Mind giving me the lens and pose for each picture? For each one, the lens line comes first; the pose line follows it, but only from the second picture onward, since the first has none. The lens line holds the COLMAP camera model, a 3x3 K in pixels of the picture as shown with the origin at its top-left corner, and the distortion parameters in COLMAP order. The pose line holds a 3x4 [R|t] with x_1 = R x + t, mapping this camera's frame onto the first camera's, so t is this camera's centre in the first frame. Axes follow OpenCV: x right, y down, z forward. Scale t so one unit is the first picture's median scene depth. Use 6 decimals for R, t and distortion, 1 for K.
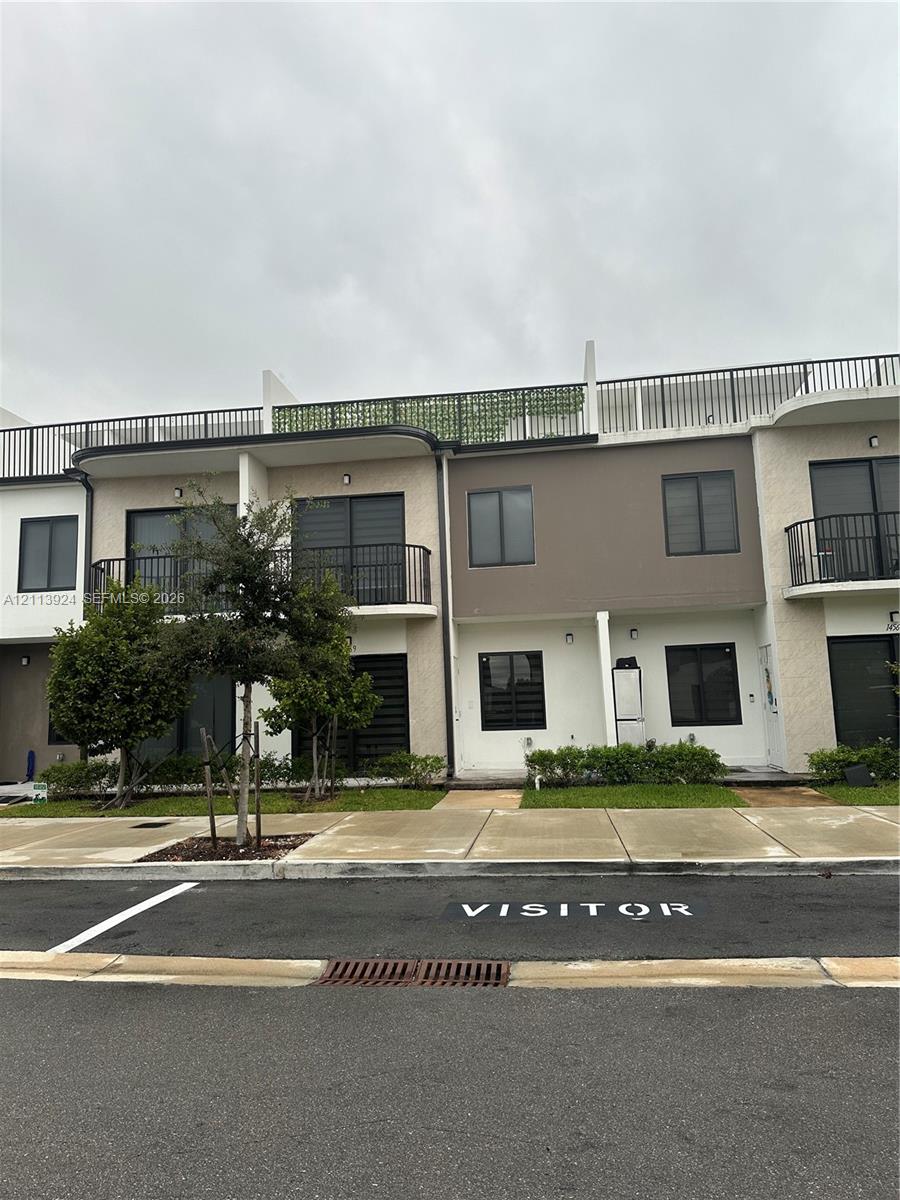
lens RADIAL K [[839.5, 0, 424.0], [0, 839.5, 598.7], [0, 0, 1]] dist [0.078366, -0.112949]
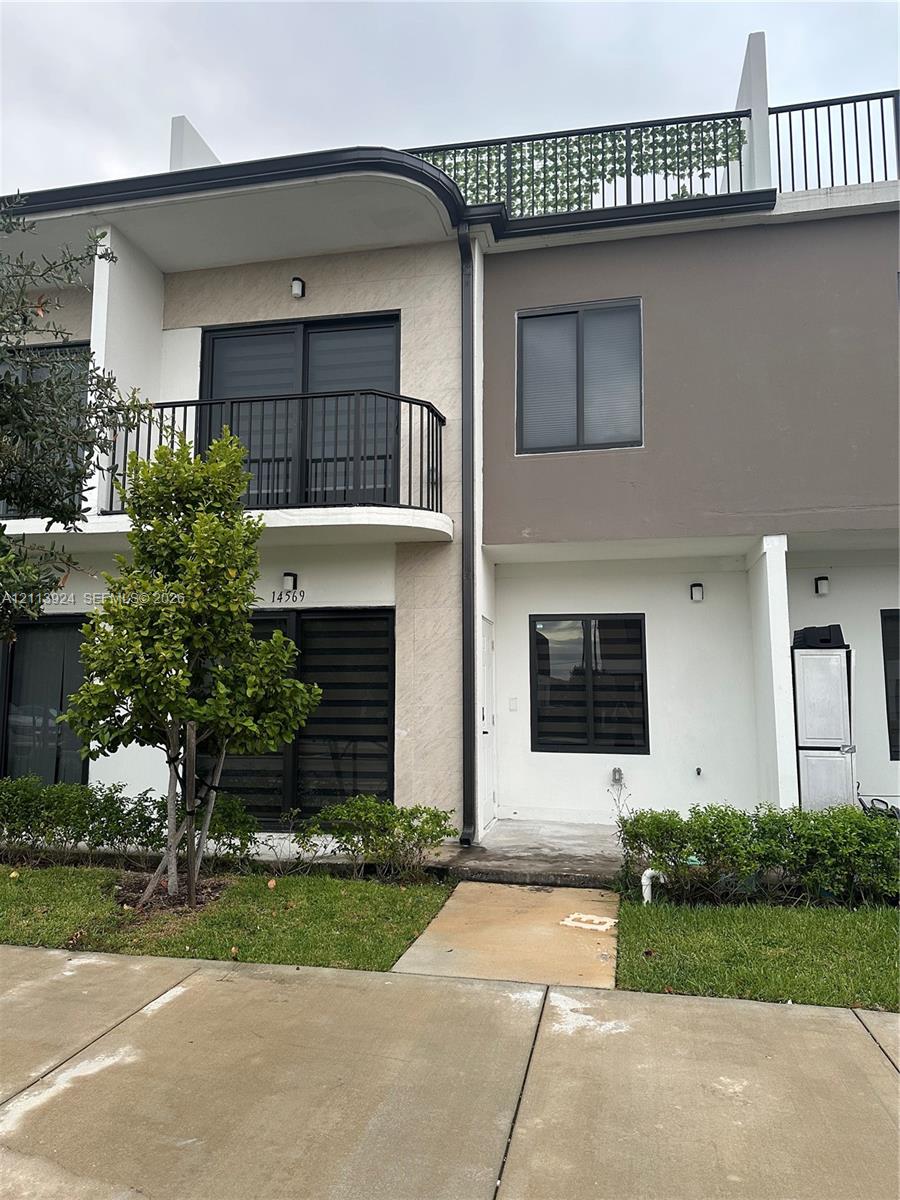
lens RADIAL K [[839.5, 0, 424.0], [0, 839.5, 598.7], [0, 0, 1]] dist [0.078366, -0.112949]
pose [[0.997239, 0.029230, -0.068260, 0.034484], [-0.028207, 0.999475, 0.015915, 0.050154], [0.068689, -0.013946, 0.997541, 0.457329]]
